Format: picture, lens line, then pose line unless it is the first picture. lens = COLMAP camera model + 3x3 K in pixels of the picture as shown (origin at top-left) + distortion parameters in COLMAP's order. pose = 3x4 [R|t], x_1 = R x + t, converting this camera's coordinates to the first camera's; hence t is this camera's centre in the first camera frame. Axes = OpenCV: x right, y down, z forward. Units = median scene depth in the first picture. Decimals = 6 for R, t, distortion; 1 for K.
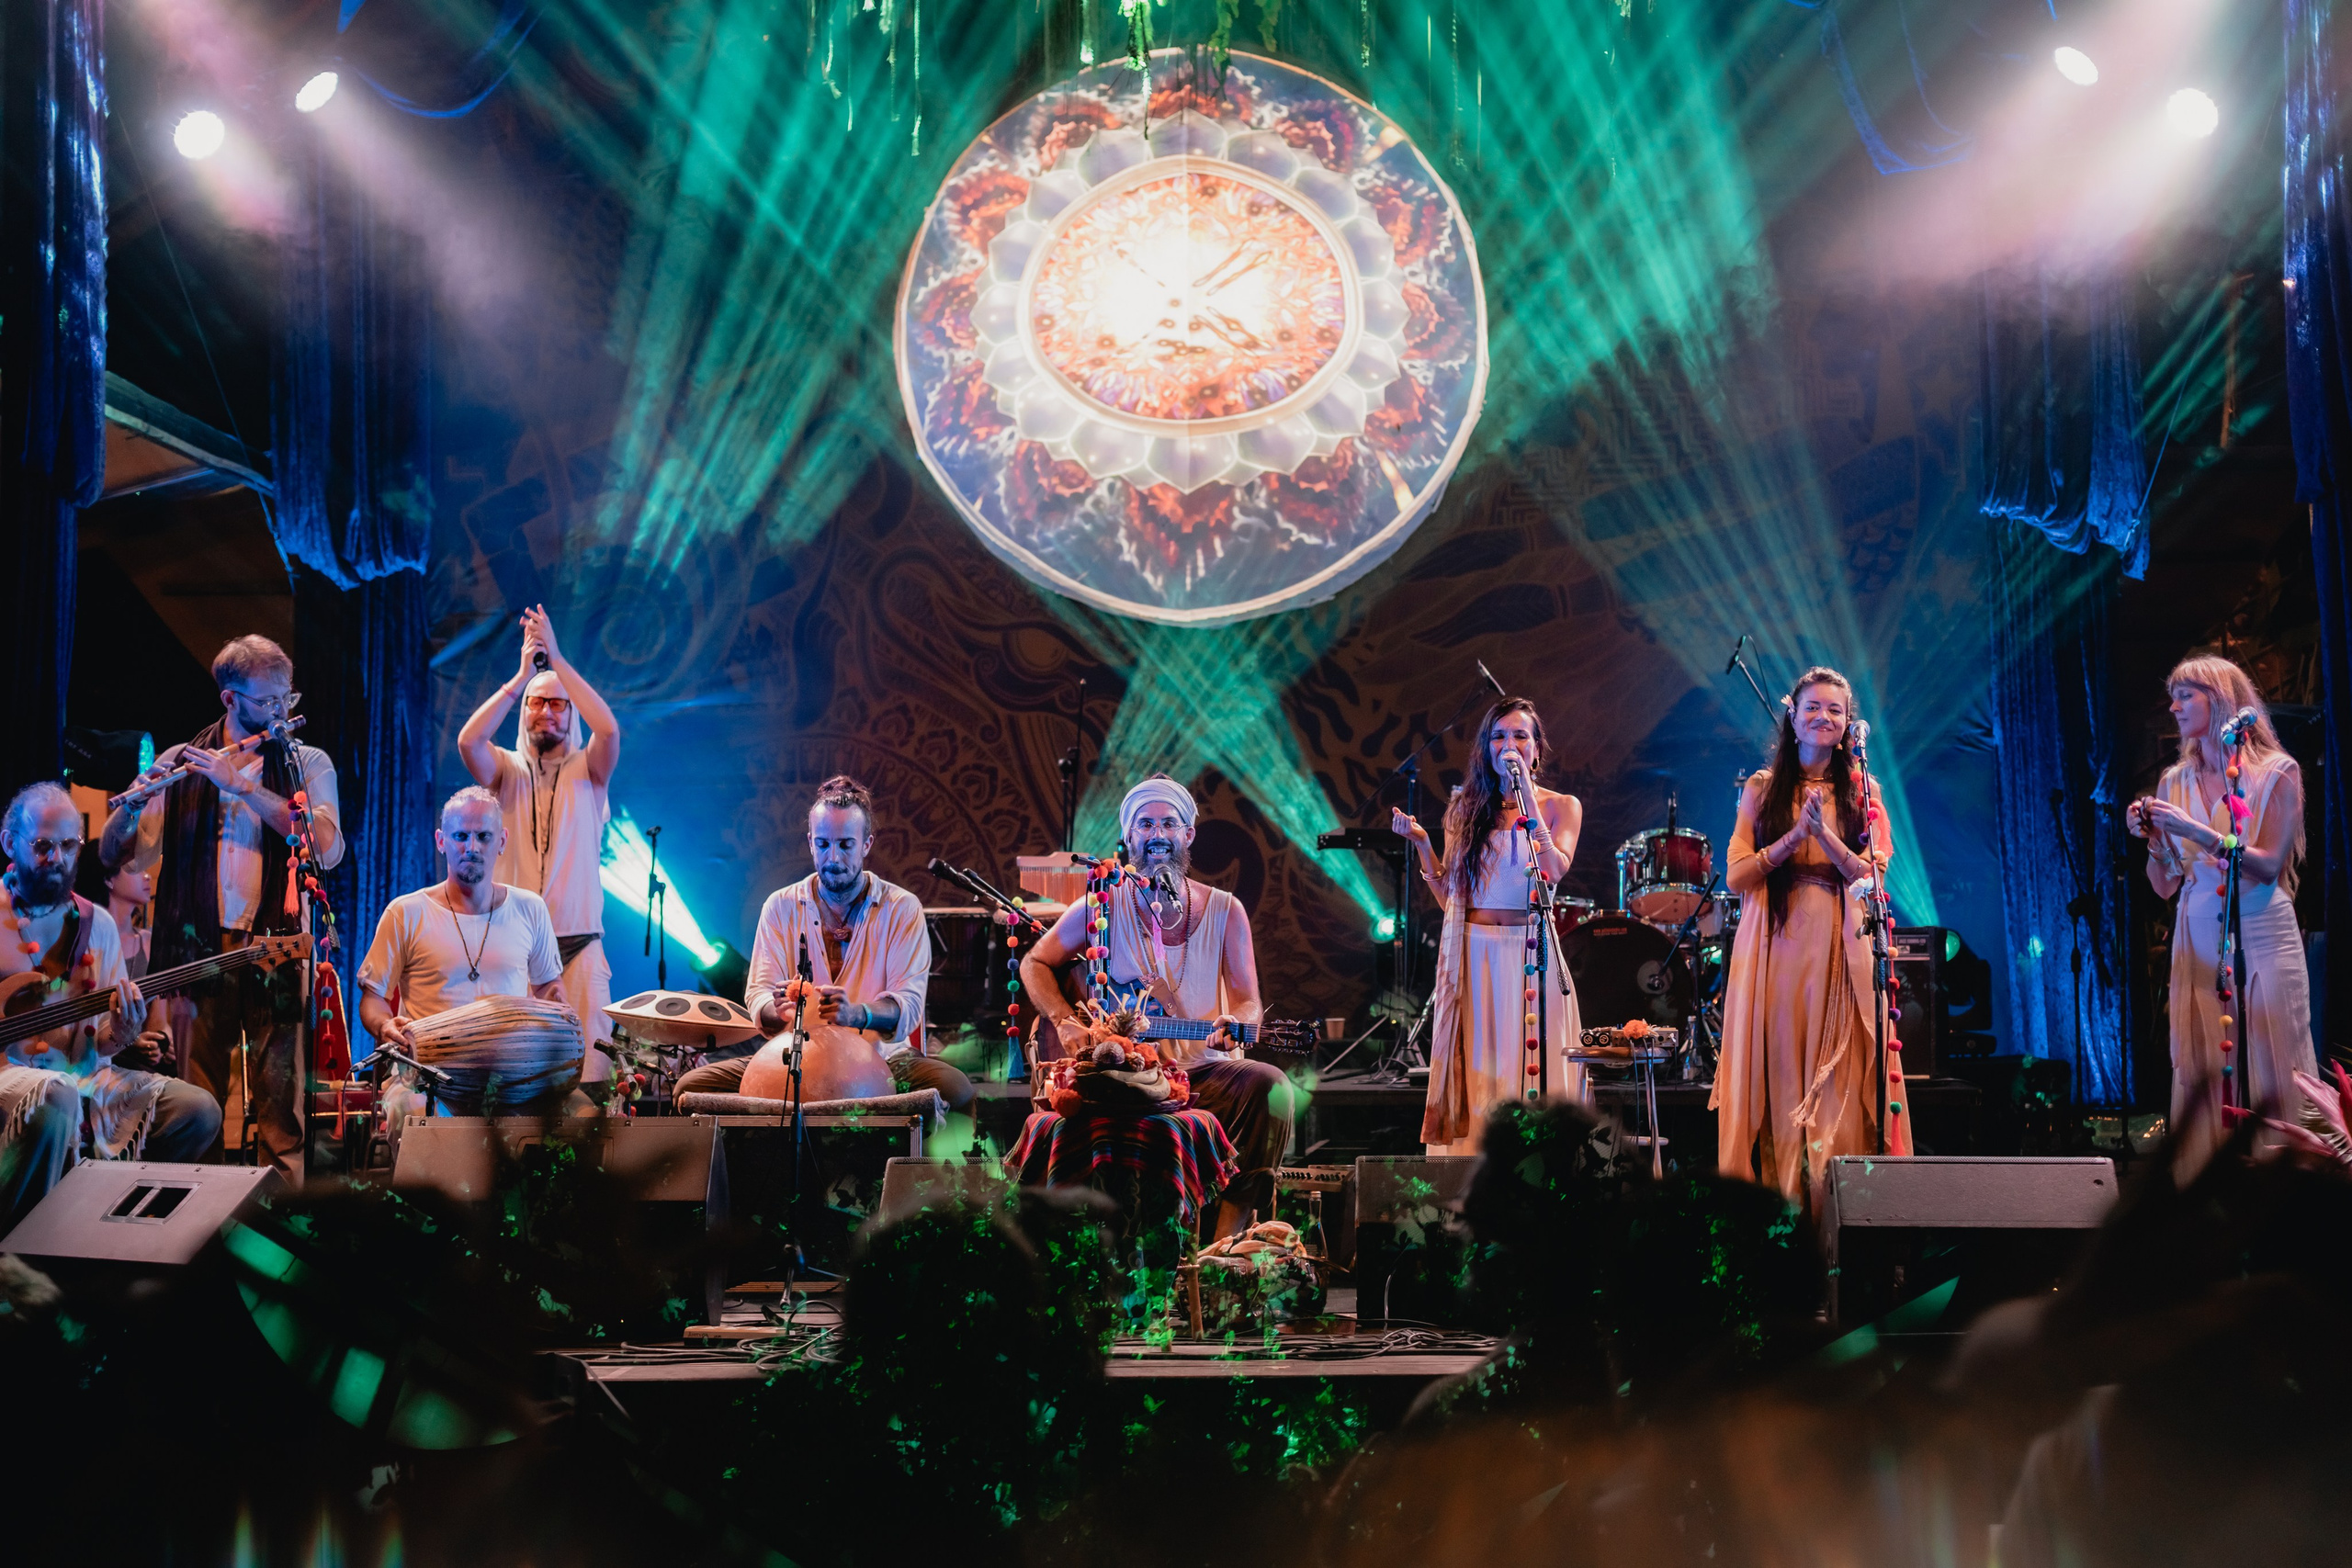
lens RADIAL K [[3352.5, 0, 1175.2], [0, 3352.5, 785.4], [0, 0, 1]] dist [0.003799, -0.078131]
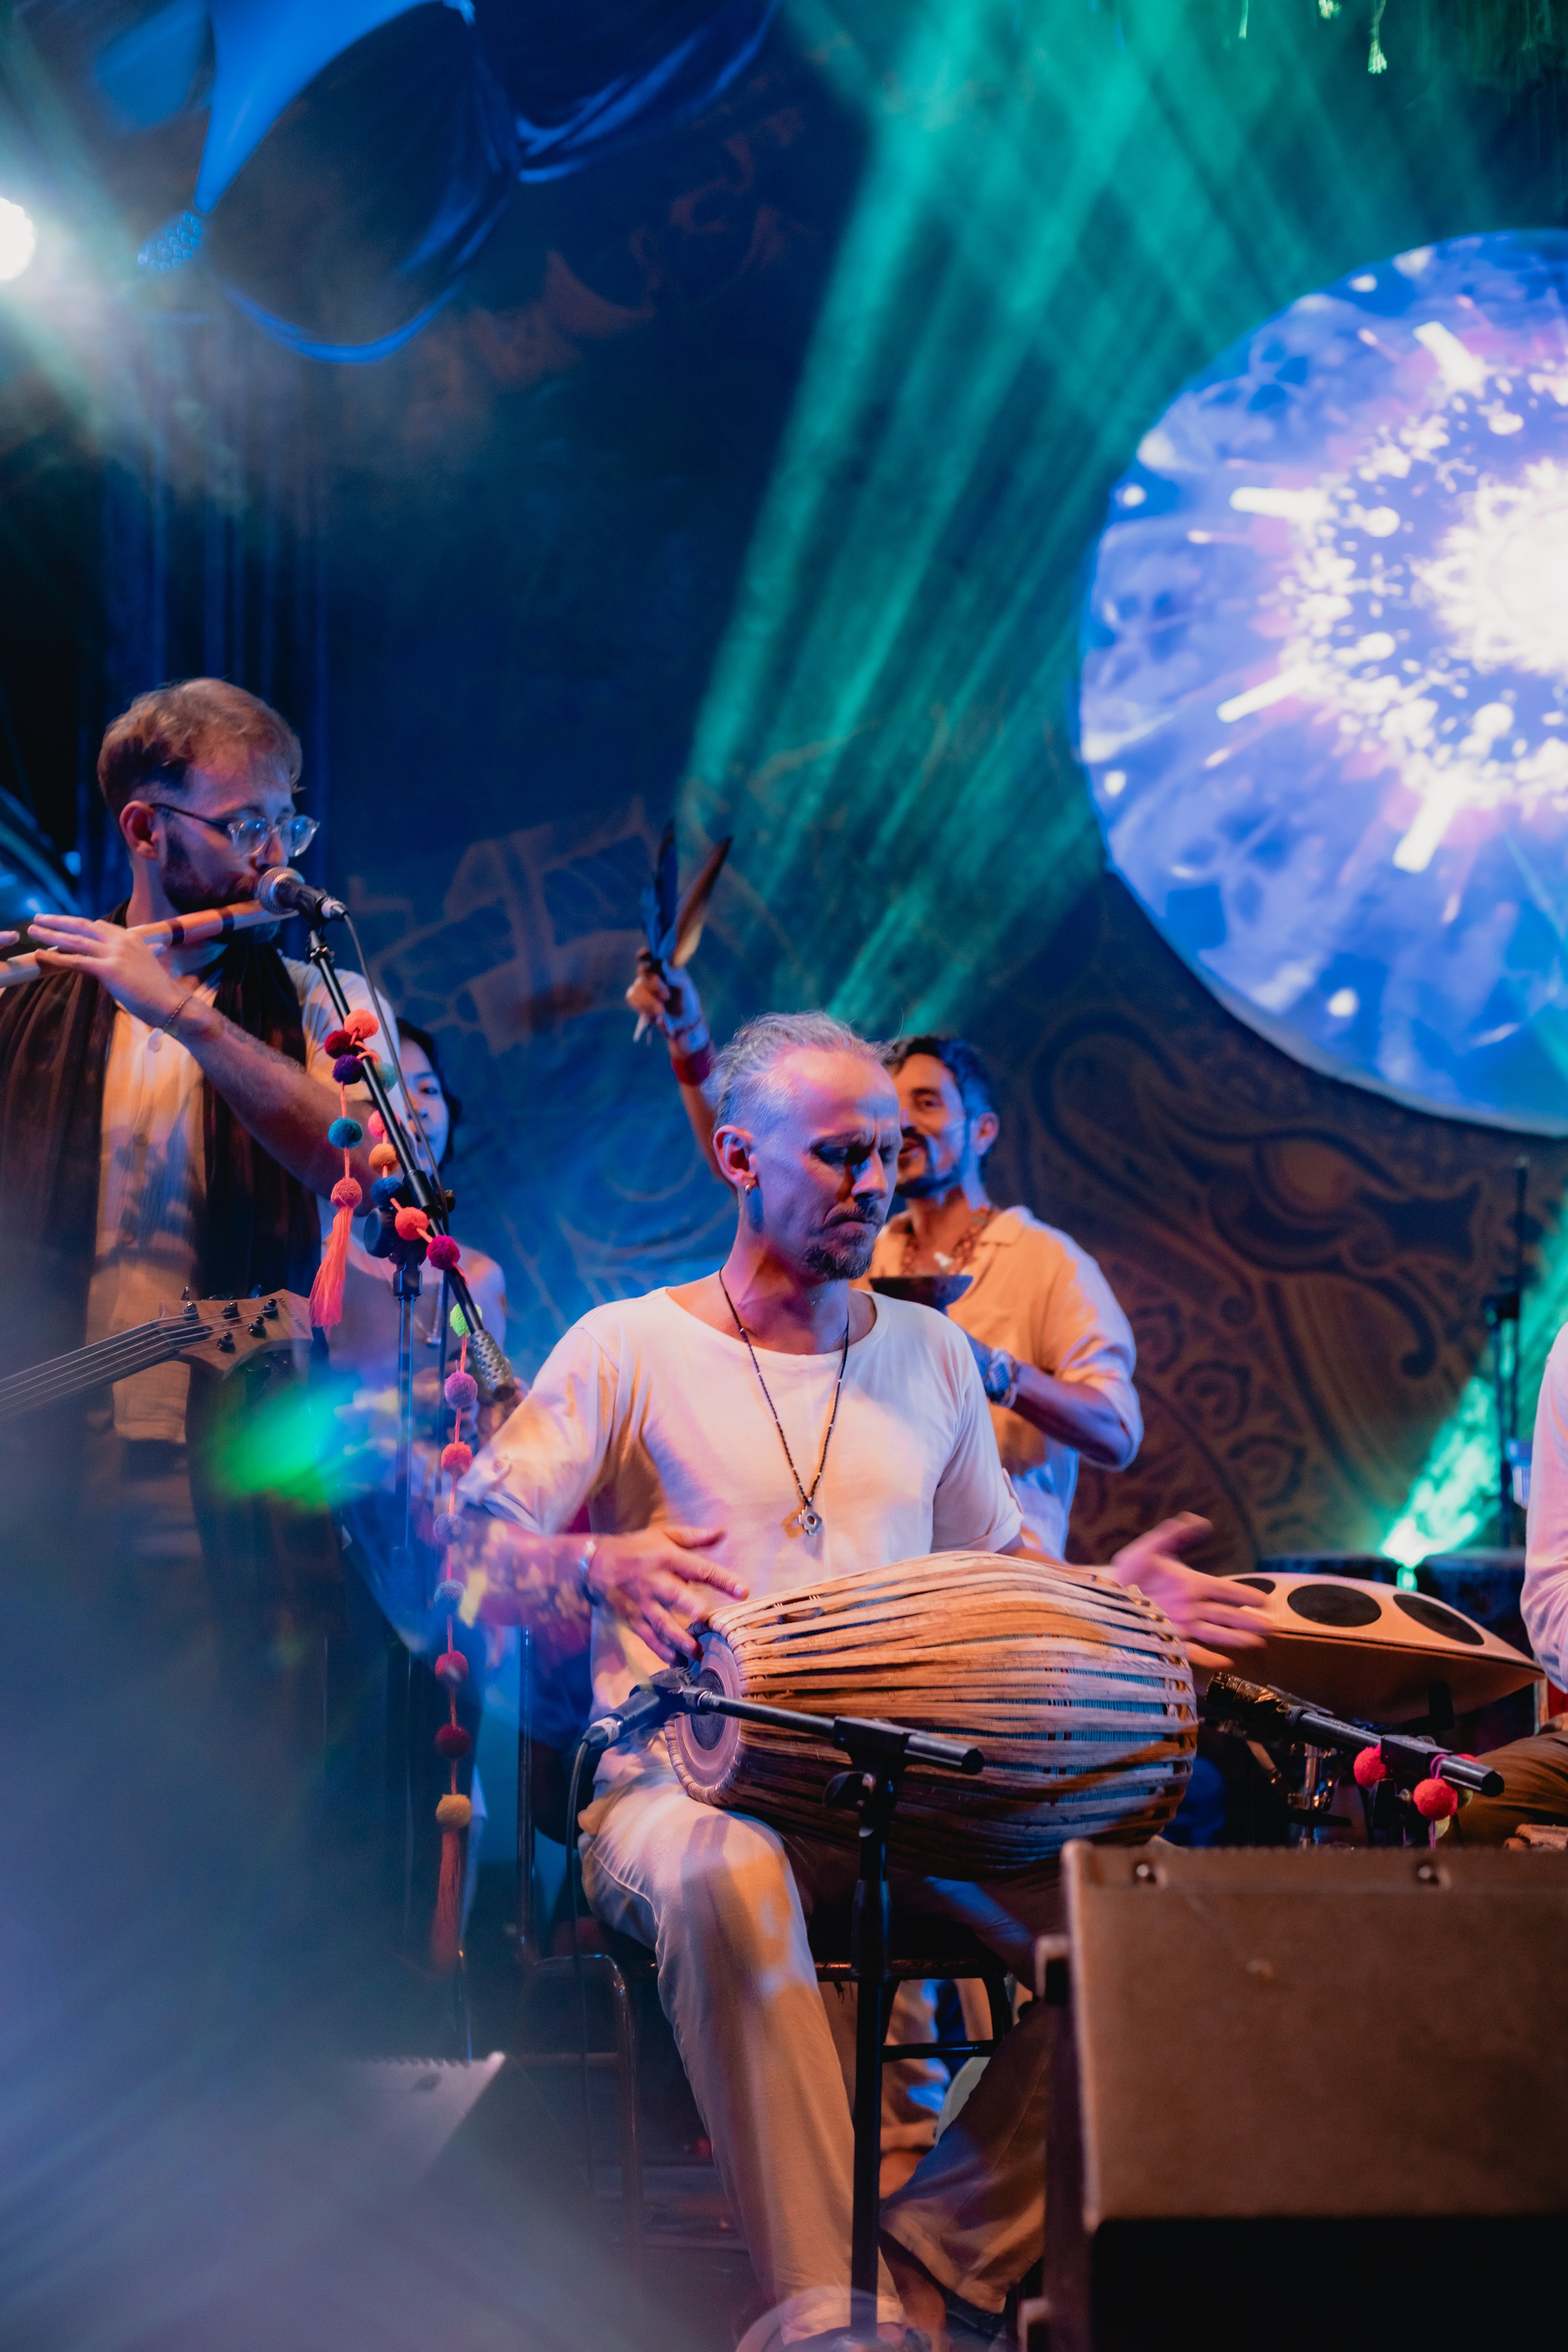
lens RADIAL K [[3414.8, 0, 769.4], [0, 3414.8, 1181.0], [0, 0, 1]] dist [-0.012240, -0.032858]
pose [[0.999603, -0.004090, -0.027864, -0.141193], [0.000496, 0.991800, -0.127796, 0.046455], [0.028158, 0.127731, 0.991409, 0.438078]]
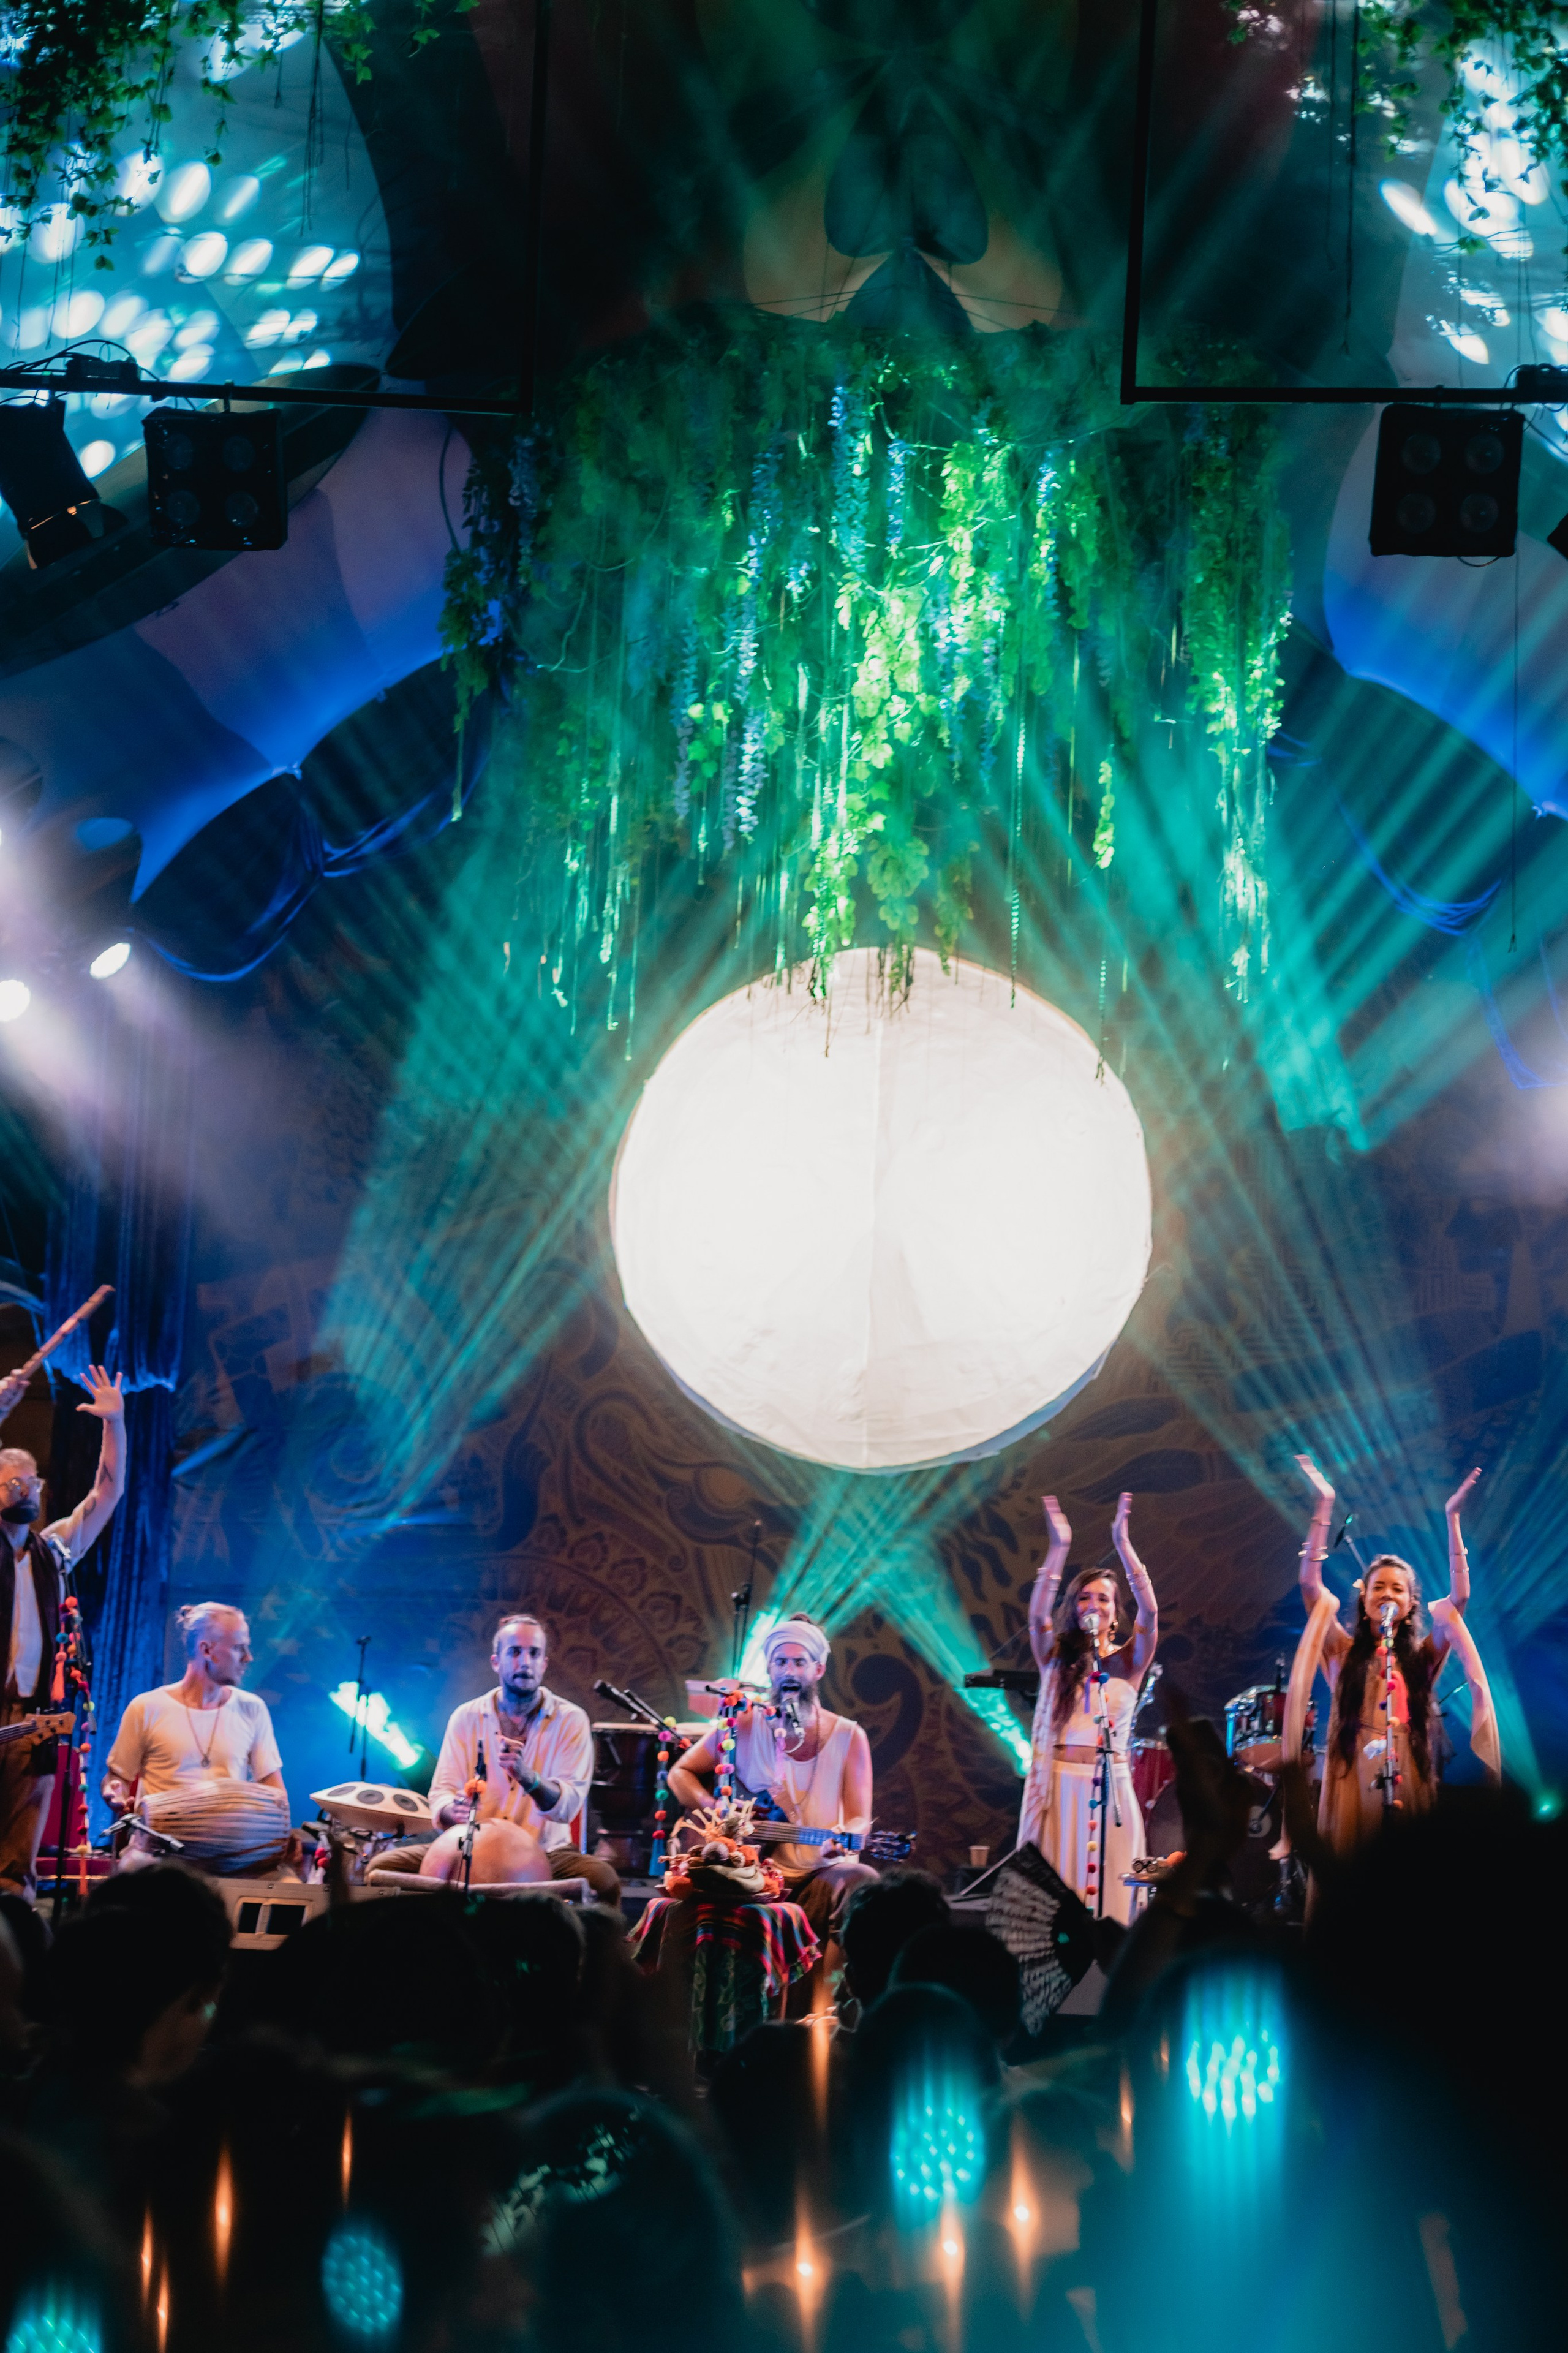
lens RADIAL K [[3546.3, 0, 741.0], [0, 3546.3, 1111.4], [0, 0, 1]] dist [-0.003369, -0.065026]
pose [[0.997421, 0.043133, -0.057364, 0.028712], [-0.050532, 0.989622, -0.134515, -0.007907], [0.050967, 0.137067, 0.989250, -0.178985]]
